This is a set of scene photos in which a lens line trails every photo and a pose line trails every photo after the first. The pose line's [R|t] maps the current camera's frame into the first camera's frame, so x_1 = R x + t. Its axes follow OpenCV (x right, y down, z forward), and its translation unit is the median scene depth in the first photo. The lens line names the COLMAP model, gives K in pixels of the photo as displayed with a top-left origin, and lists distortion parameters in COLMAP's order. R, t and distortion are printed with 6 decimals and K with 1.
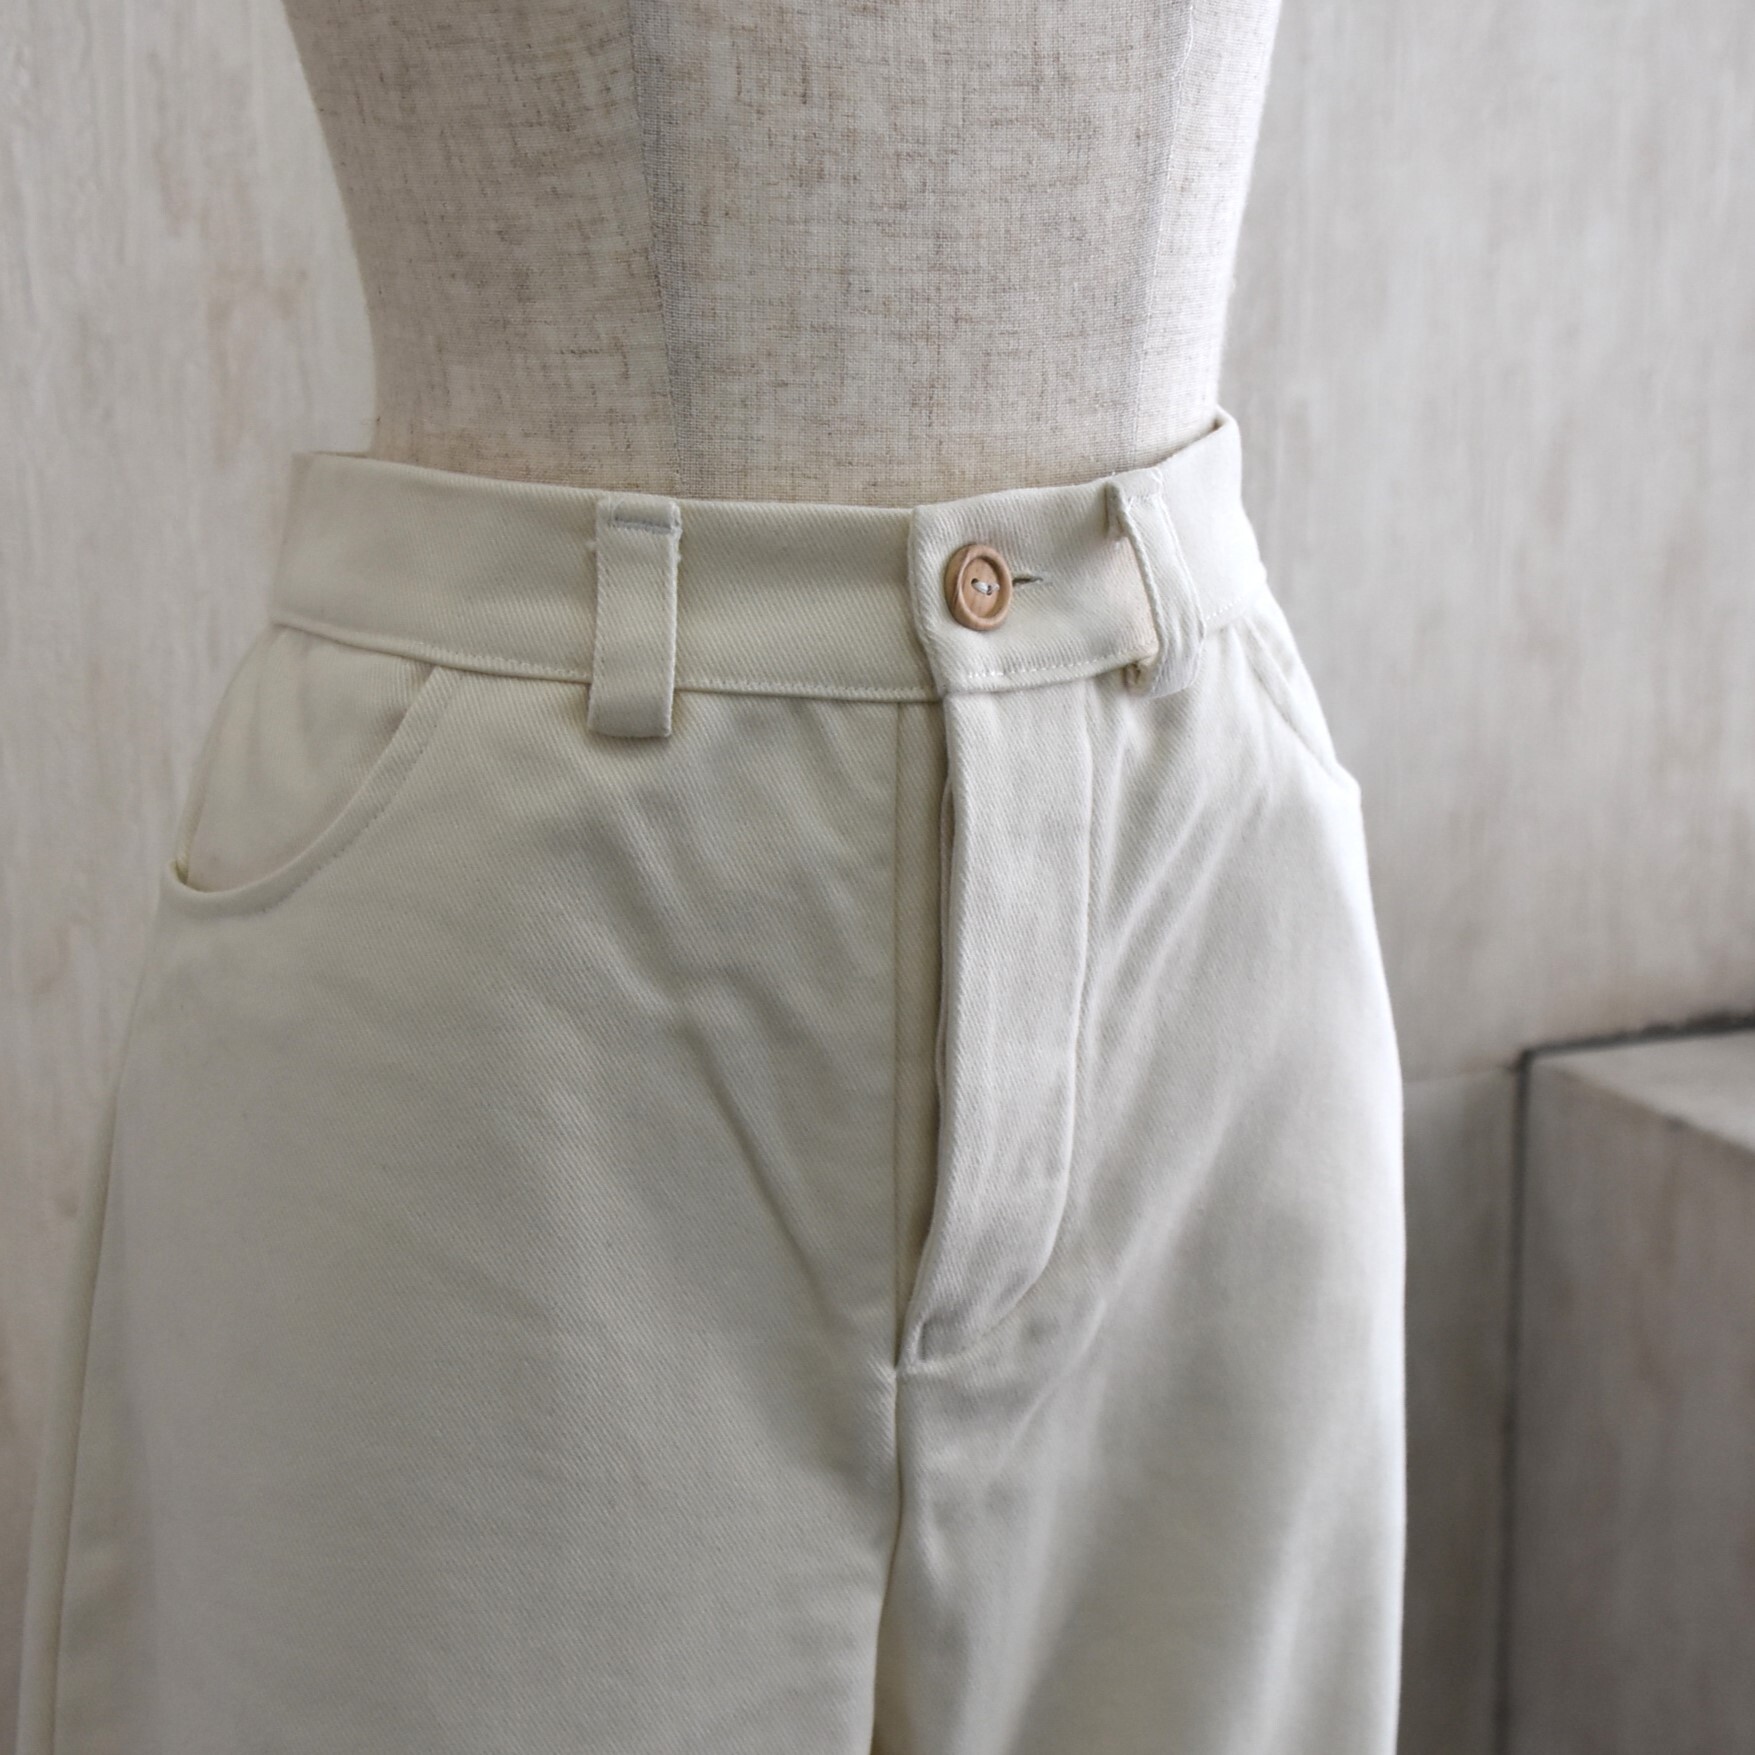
lens RADIAL K [[3235.1, 0, 790.9], [0, 3235.1, 840.4], [0, 0, 1]] dist [0.017450, 0.000000]
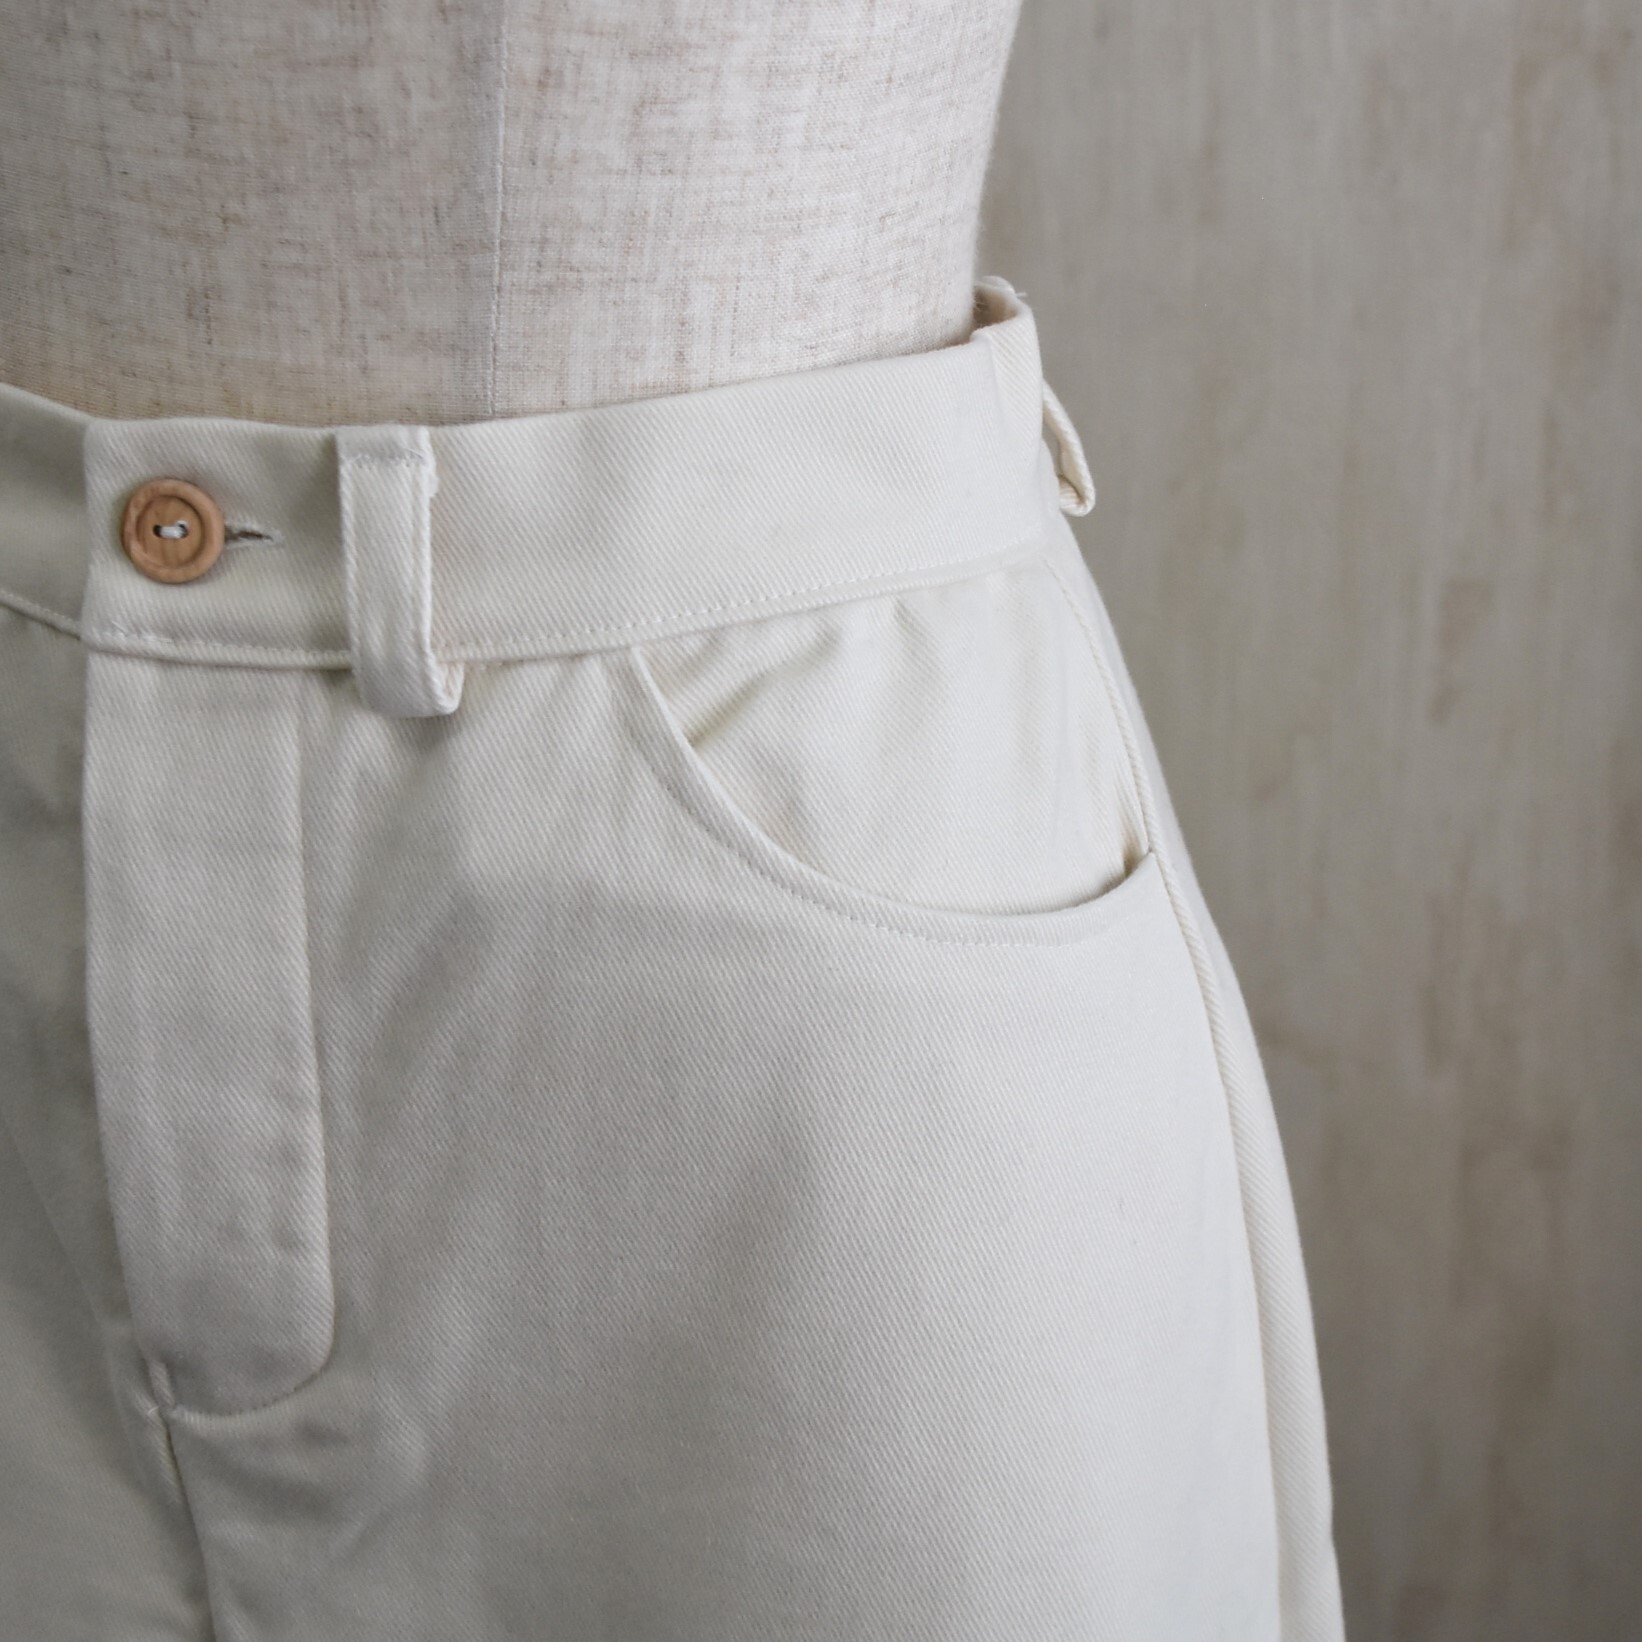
lens RADIAL K [[3358.4, 0, 818.1], [0, 3358.4, 831.5], [0, 0, 1]] dist [0.122374, 0.000000]
pose [[0.700283, 0.238686, -0.672780, 0.413021], [-0.177031, 0.971072, 0.160245, -0.093040], [0.691566, 0.006886, 0.722280, 0.257402]]
